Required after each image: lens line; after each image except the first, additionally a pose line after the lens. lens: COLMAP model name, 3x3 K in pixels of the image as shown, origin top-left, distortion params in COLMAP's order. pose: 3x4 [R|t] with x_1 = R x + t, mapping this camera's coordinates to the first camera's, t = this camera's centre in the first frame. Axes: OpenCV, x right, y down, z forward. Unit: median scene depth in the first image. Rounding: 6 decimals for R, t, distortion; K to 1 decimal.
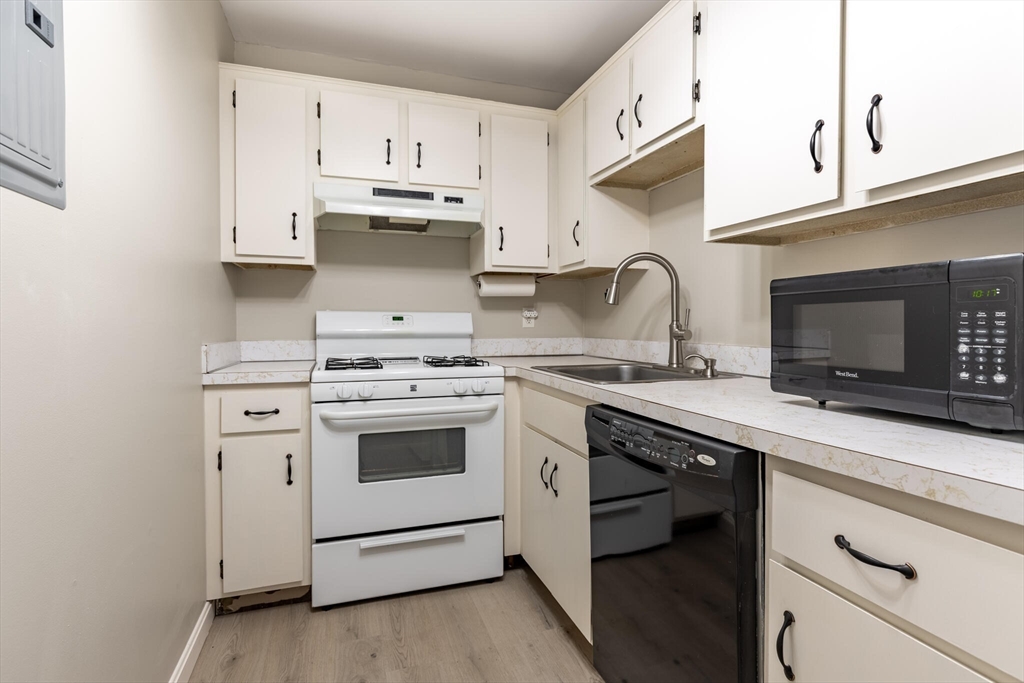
lens RADIAL K [[519.1, 0, 511.8], [0, 519.1, 322.1], [0, 0, 1]] dist [-0.003480, 0.000007]
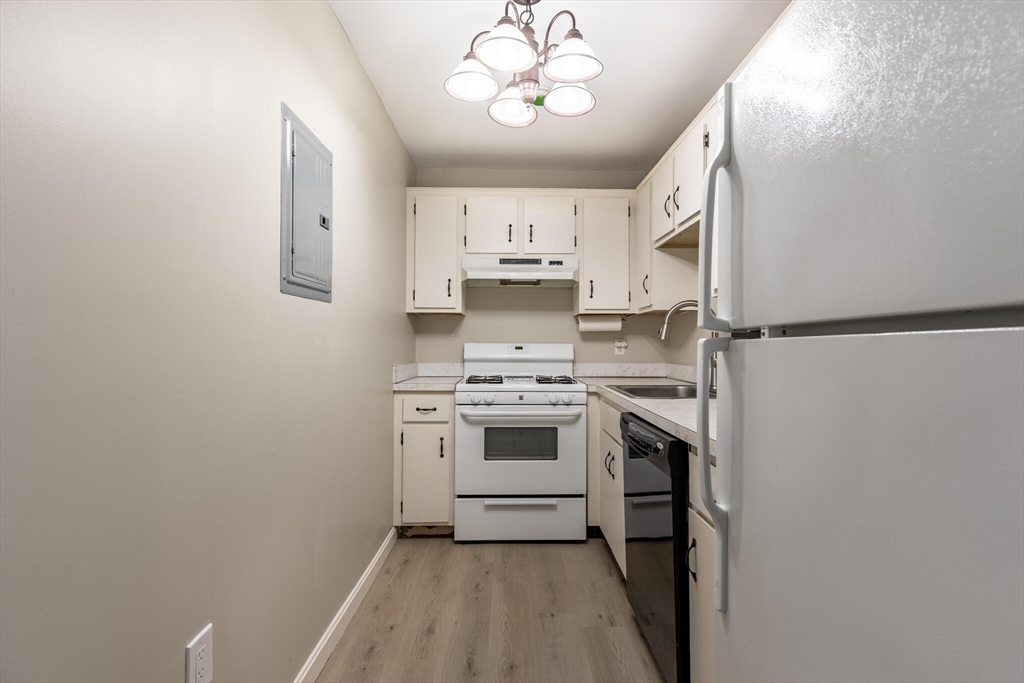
lens RADIAL K [[469.9, 0, 511.0], [0, 469.9, 316.4], [0, 0, 1]] dist [0.004289, 0.000199]
pose [[0.950349, -0.017097, -0.310717, 0.187584], [-0.000837, 0.998346, -0.057493, -0.023090], [0.311185, 0.054898, 0.948762, -0.258197]]
